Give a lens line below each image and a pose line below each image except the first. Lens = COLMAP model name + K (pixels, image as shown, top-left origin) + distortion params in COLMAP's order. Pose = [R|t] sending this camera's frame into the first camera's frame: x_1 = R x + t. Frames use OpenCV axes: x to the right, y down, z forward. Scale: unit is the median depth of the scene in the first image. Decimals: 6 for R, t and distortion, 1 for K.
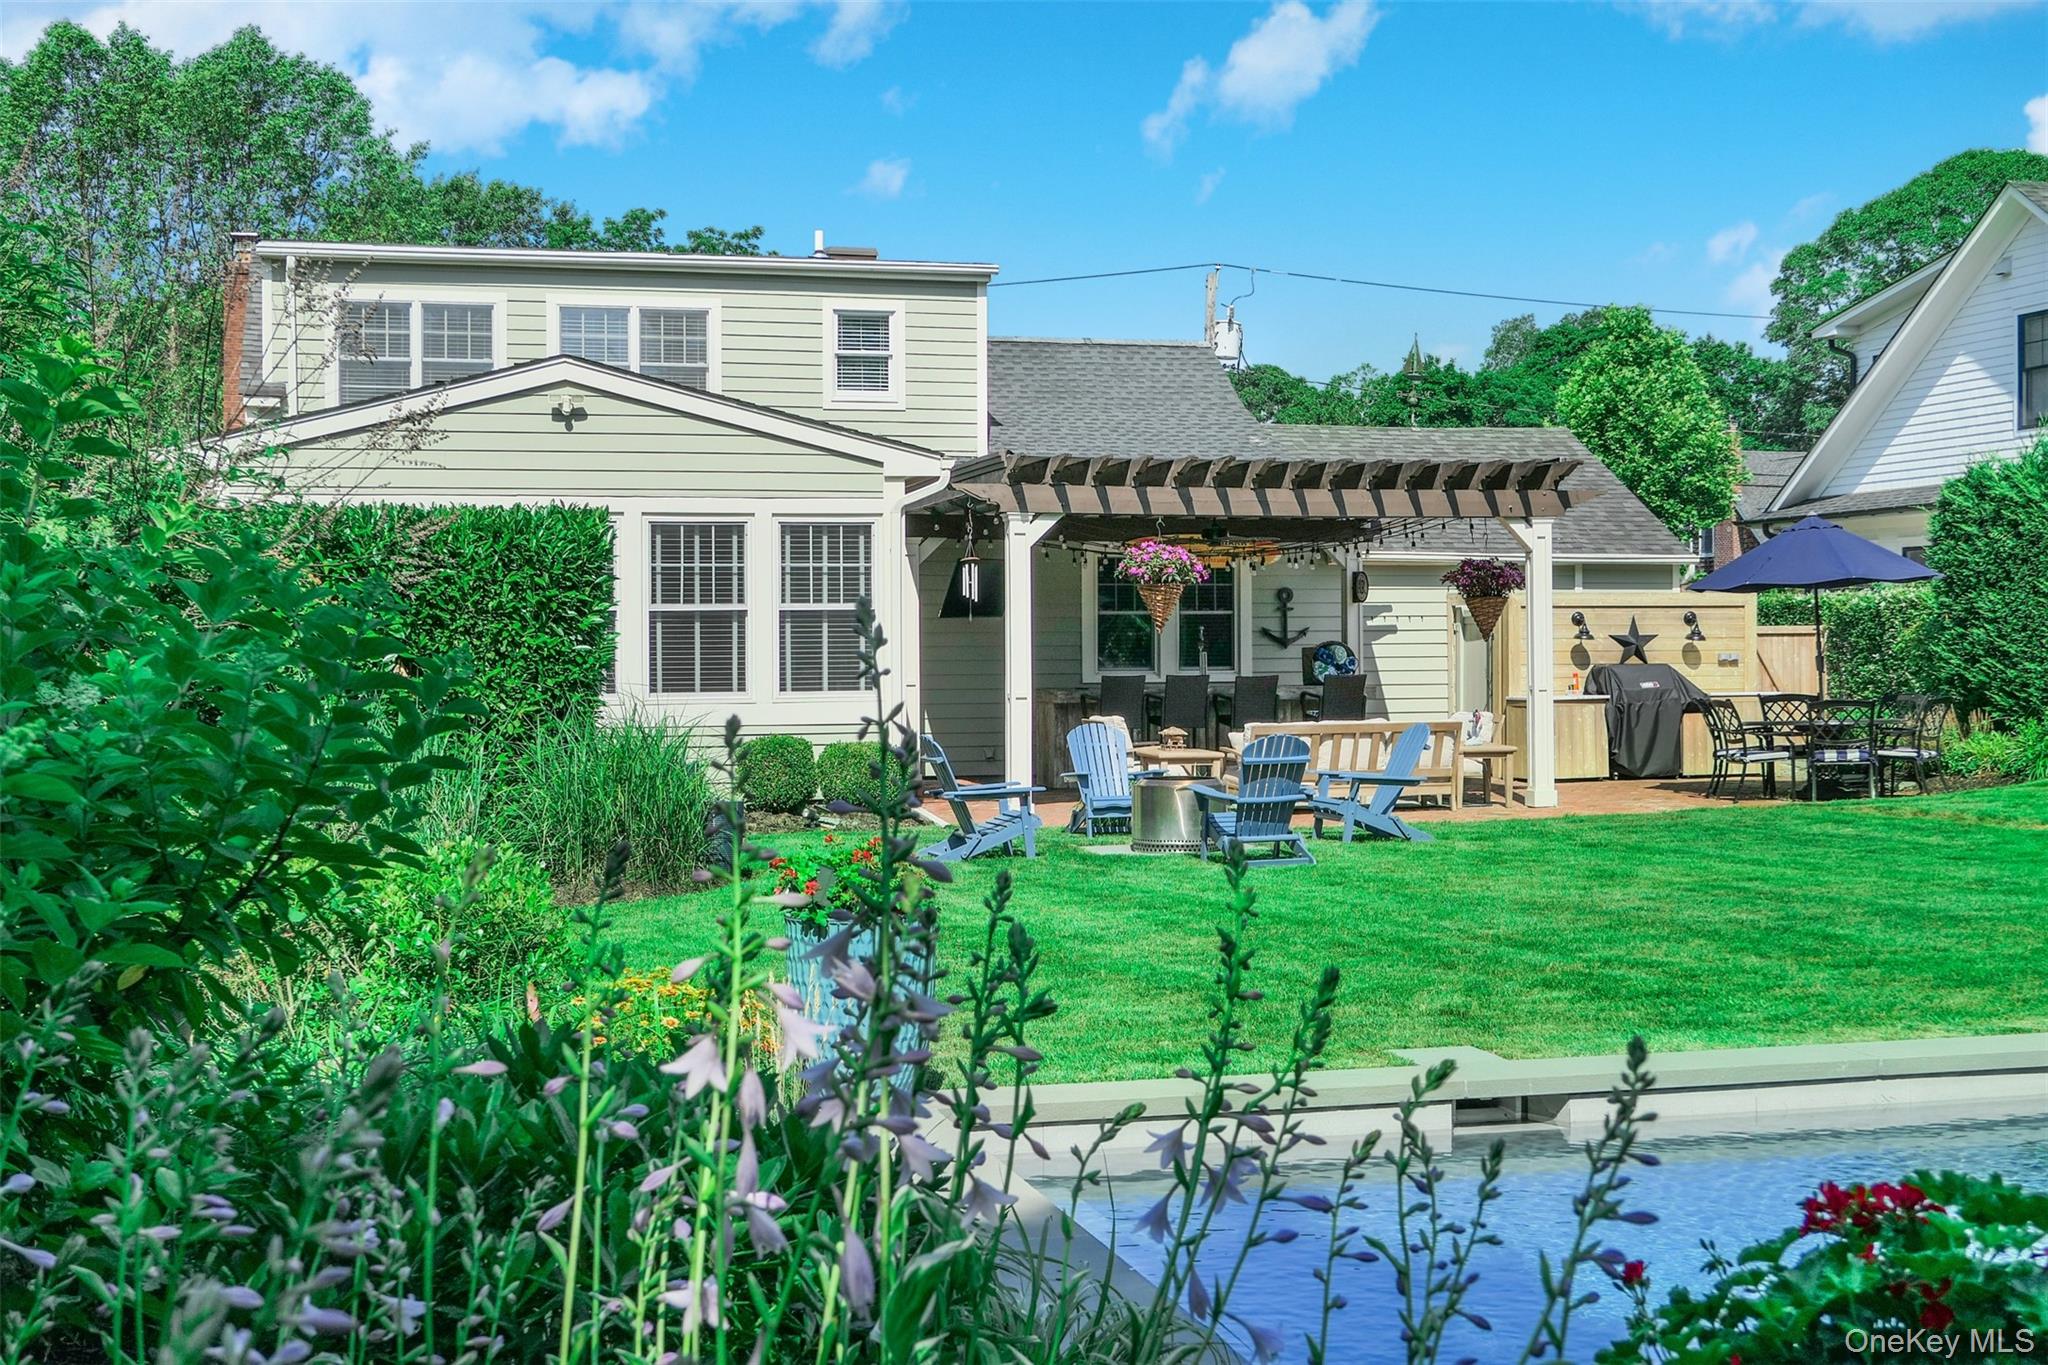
lens RADIAL K [[2616.5, 0, 1021.0], [0, 2616.5, 654.1], [0, 0, 1]] dist [-0.022009, -0.007088]
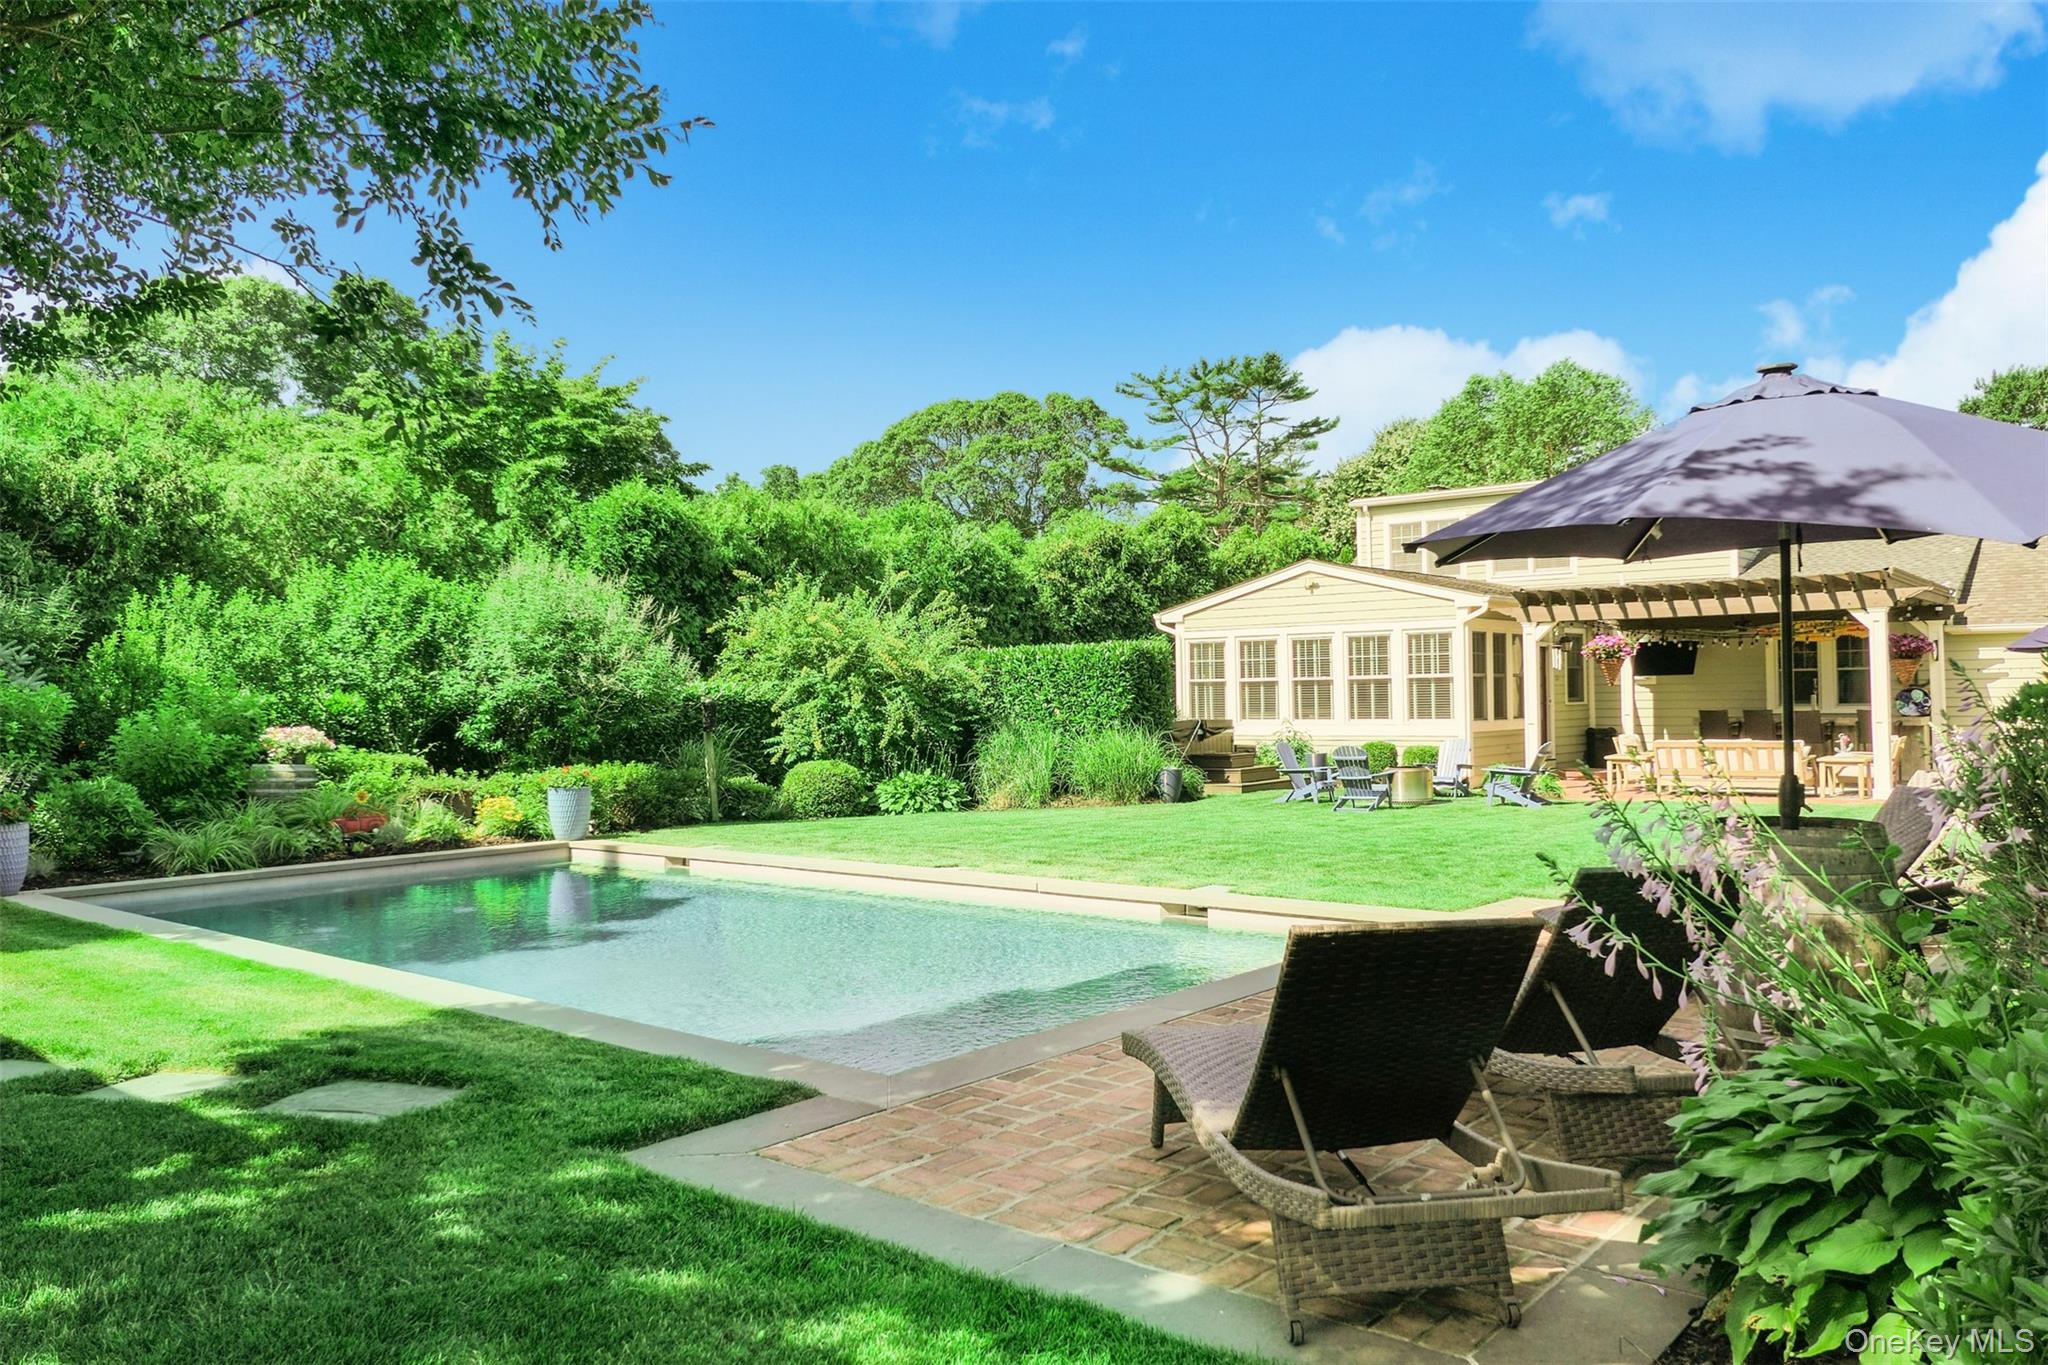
lens RADIAL K [[1485.2, 0, 1049.4], [0, 1485.2, 688.5], [0, 0, 1]] dist [-0.007892, 0.003603]
pose [[0.585599, -0.005933, -0.810579, 0.545391], [0.010086, 0.999949, -0.000032, -0.009680], [0.810538, -0.008156, 0.585629, 0.104951]]
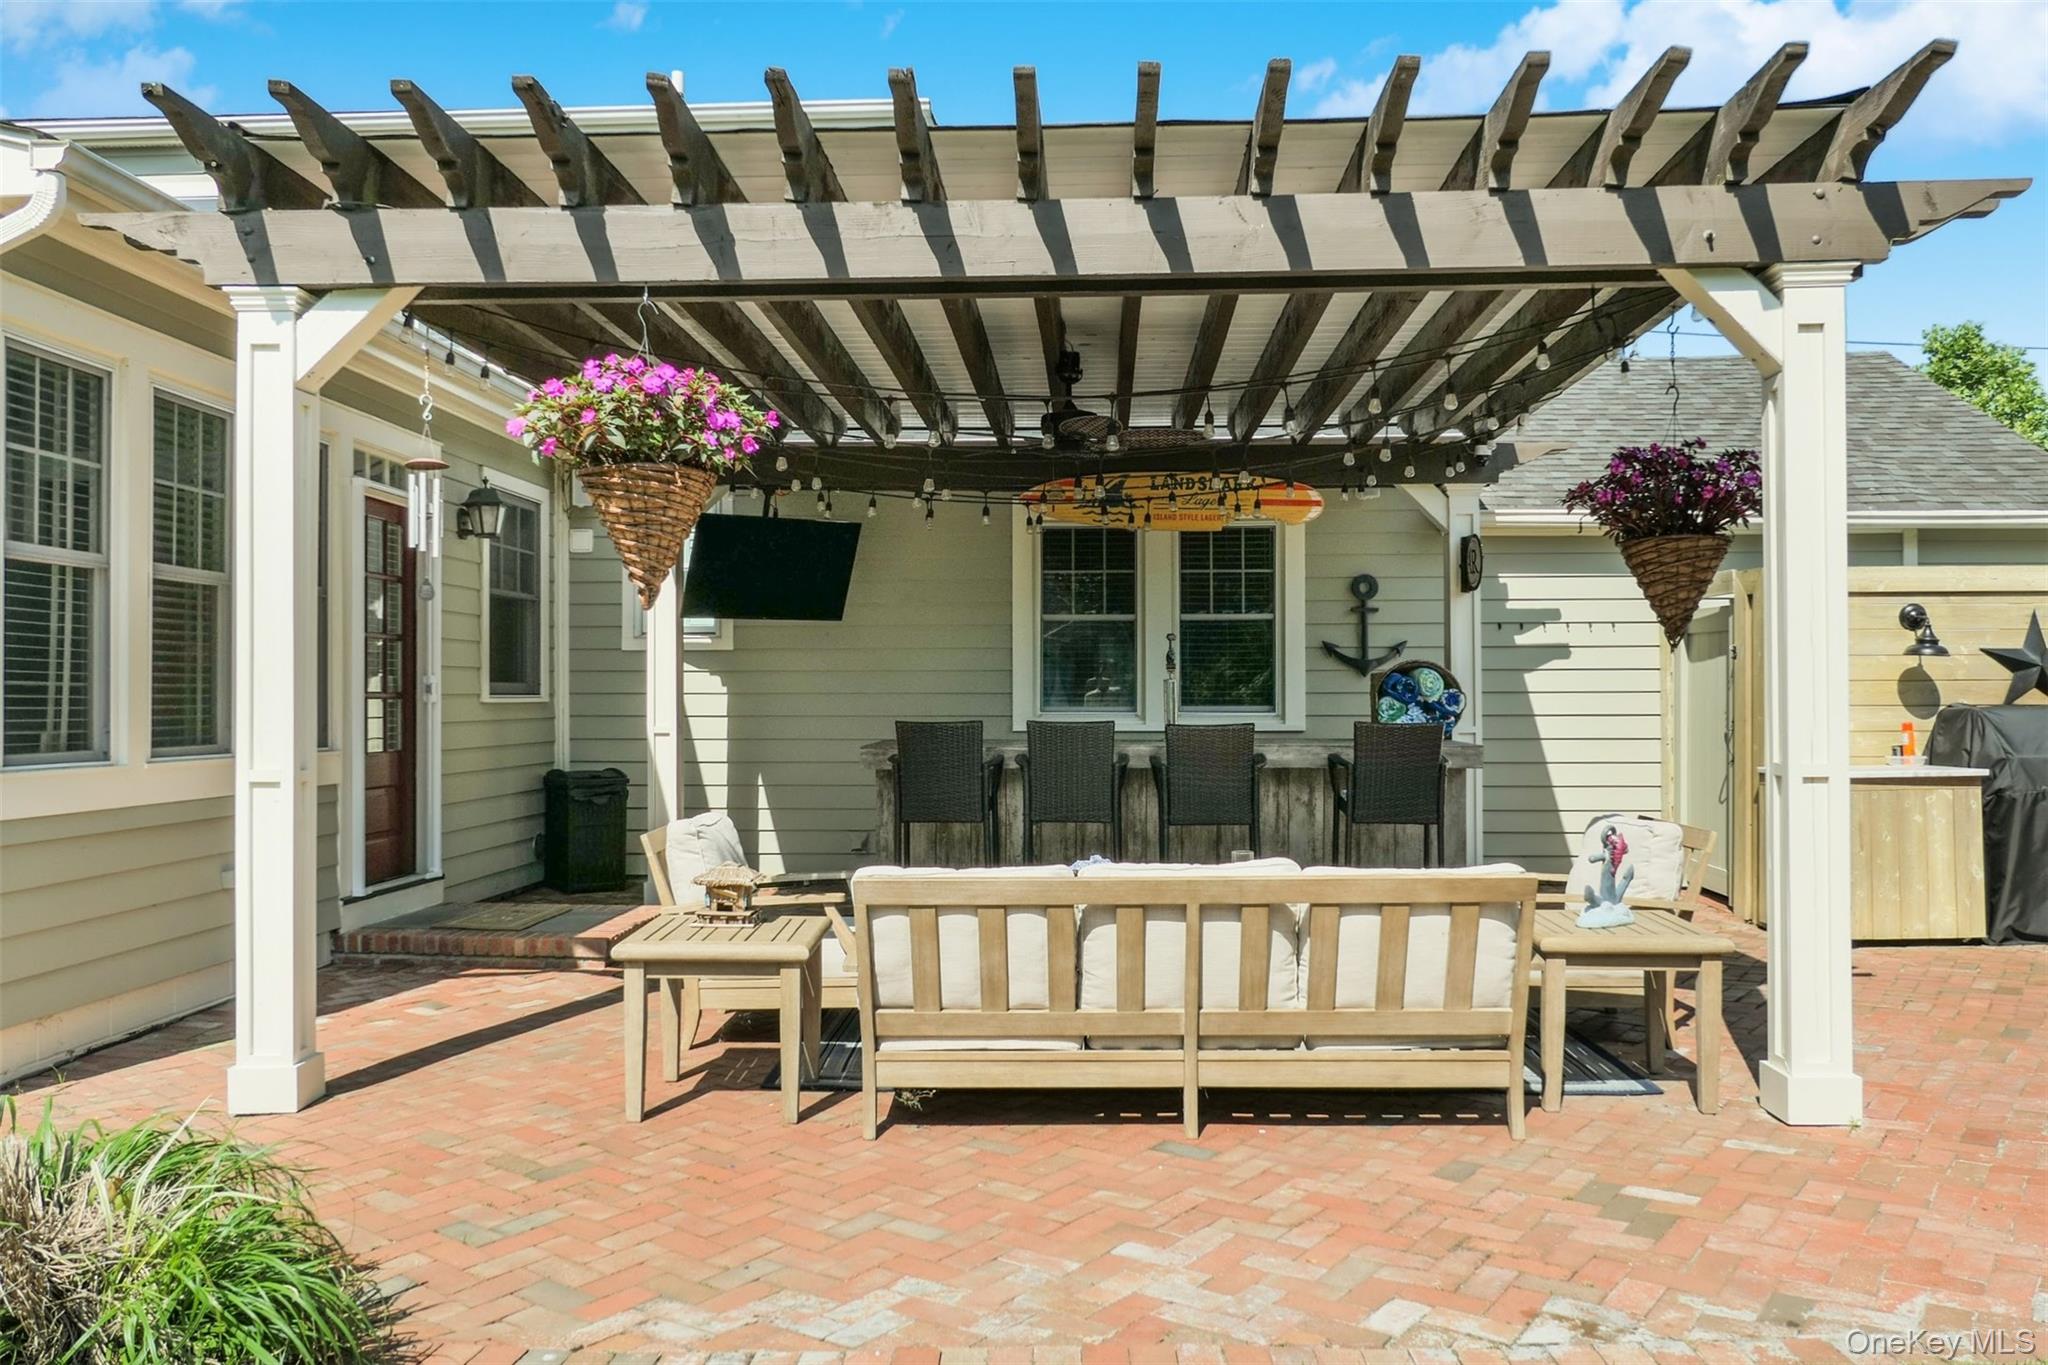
lens RADIAL K [[1537.1, 0, 1024.0], [0, 1537.1, 682.5], [0, 0, 1]] dist [-0.037895, 0.036259]
pose [[0.953672, 0.001193, -0.300845, 0.144477], [-0.004525, 0.999936, -0.010376, 0.003574], [0.300813, 0.011257, 0.953617, 0.700626]]
